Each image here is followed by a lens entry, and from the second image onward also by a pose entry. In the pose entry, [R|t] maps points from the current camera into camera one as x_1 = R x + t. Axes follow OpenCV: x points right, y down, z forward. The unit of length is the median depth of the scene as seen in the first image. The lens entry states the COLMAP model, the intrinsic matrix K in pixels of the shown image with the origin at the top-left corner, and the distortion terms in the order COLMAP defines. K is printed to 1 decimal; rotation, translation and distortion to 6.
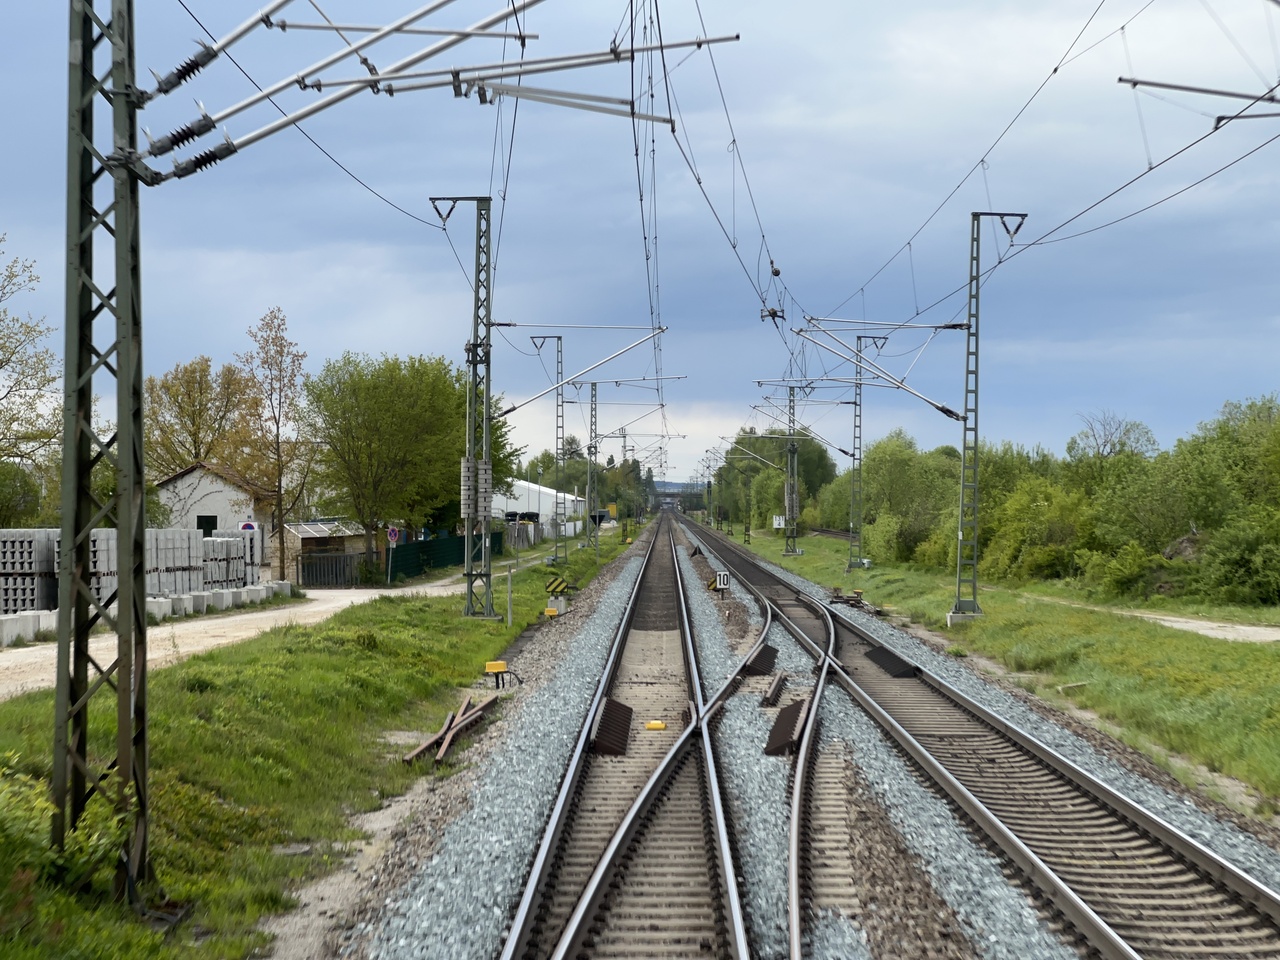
lens RADIAL K [[2876.1, 0, 640.0], [0, 2876.1, 480.0], [0, 0, 1]] dist [0.636222, -2.683100]
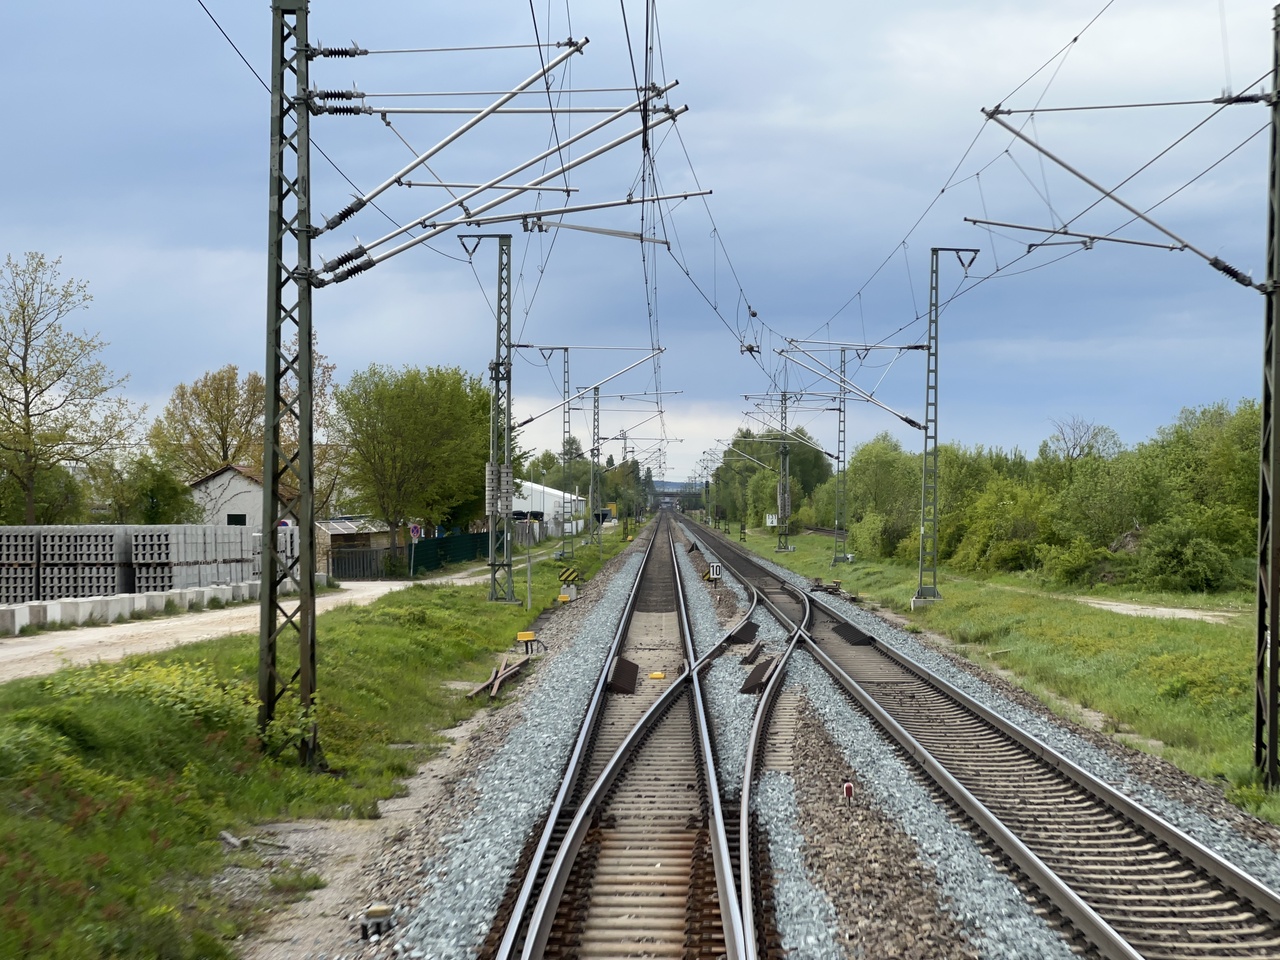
lens RADIAL K [[2876.1, 0, 640.0], [0, 2876.1, 480.0], [0, 0, 1]] dist [0.636222, -2.683100]
pose [[1.000000, -0.000799, 0.000382, -0.001140], [0.000799, 1.000000, 0.000199, -0.000898], [-0.000383, -0.000198, 1.000000, -0.127195]]
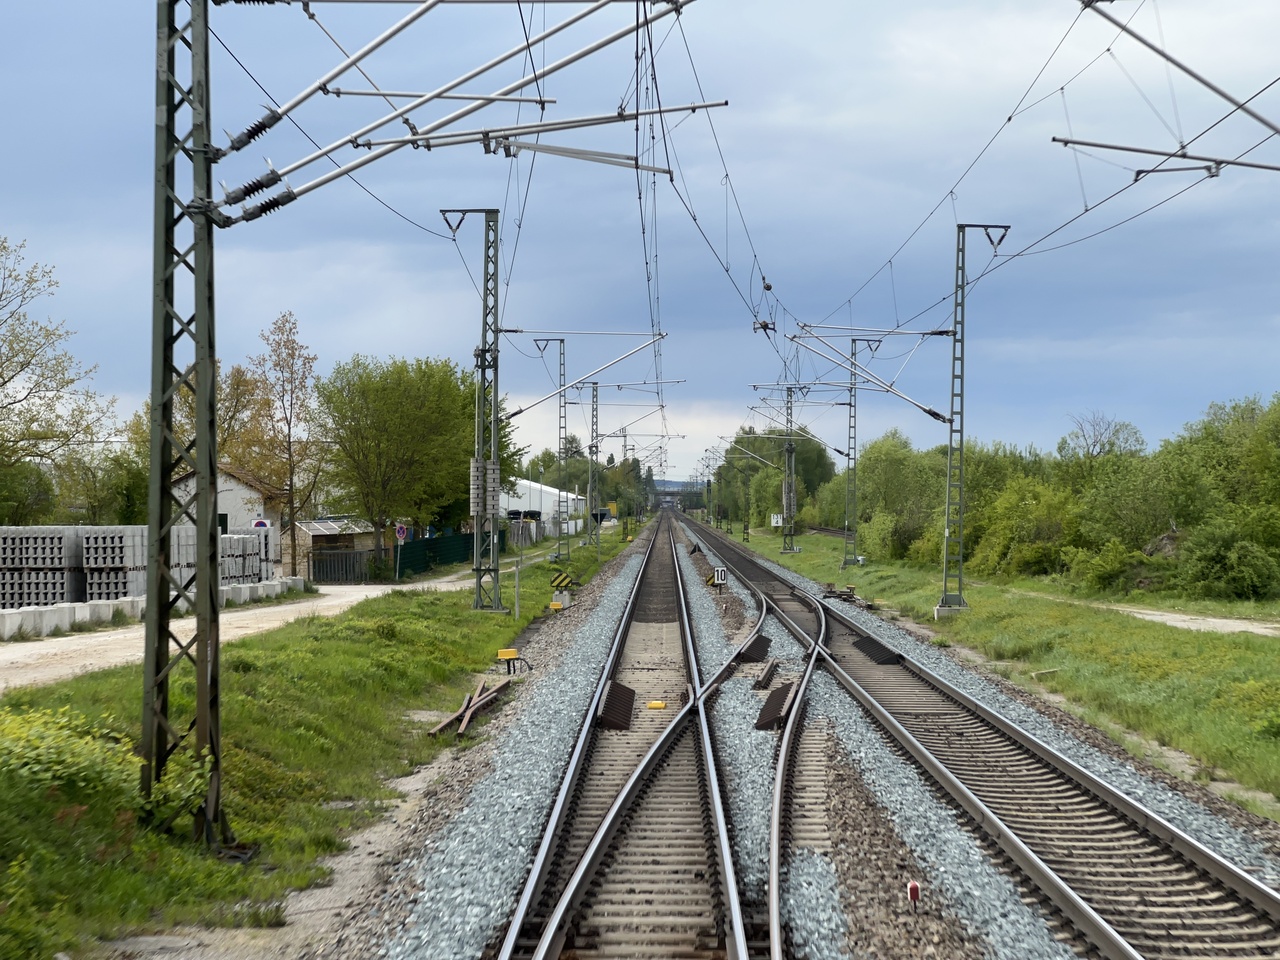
lens RADIAL K [[2876.1, 0, 640.0], [0, 2876.1, 480.0], [0, 0, 1]] dist [0.636222, -2.683100]
pose [[1.000000, 0.000309, 0.000041, -0.000393], [-0.000309, 1.000000, 0.000503, -0.000312], [-0.000041, -0.000503, 1.000000, -0.042399]]
